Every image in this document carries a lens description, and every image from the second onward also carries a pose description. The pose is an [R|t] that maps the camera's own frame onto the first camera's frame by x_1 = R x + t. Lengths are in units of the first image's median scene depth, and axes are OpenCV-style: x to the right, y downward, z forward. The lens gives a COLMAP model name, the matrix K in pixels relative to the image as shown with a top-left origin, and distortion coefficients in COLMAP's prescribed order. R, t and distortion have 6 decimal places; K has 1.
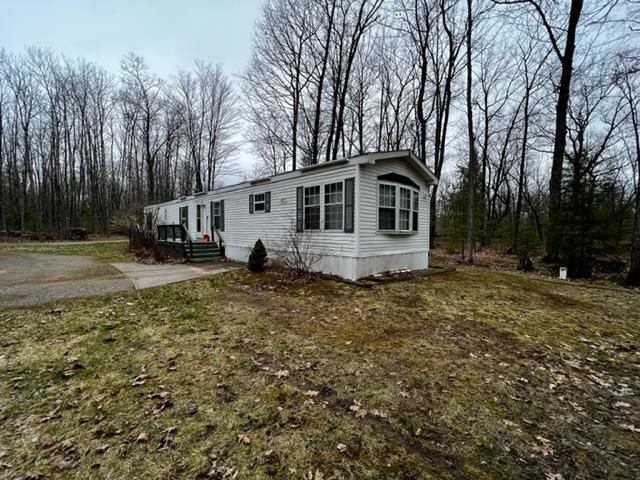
lens RADIAL K [[270.3, 0, 320.4], [0, 270.3, 240.2], [0, 0, 1]] dist [-0.002256, -0.000205]
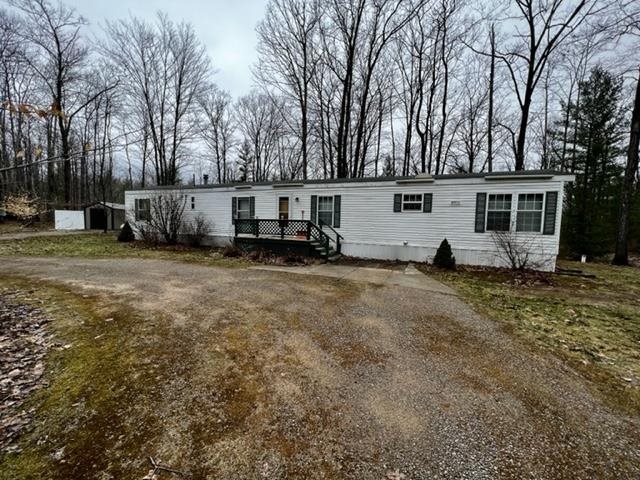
lens RADIAL K [[258.9, 0, 320.1], [0, 258.9, 238.8], [0, 0, 1]] dist [-0.000920, -0.000063]
pose [[0.919229, -0.009685, 0.393605, -1.057220], [-0.004061, 0.999411, 0.034076, -0.035446], [-0.393703, -0.032922, 0.918648, 0.243625]]
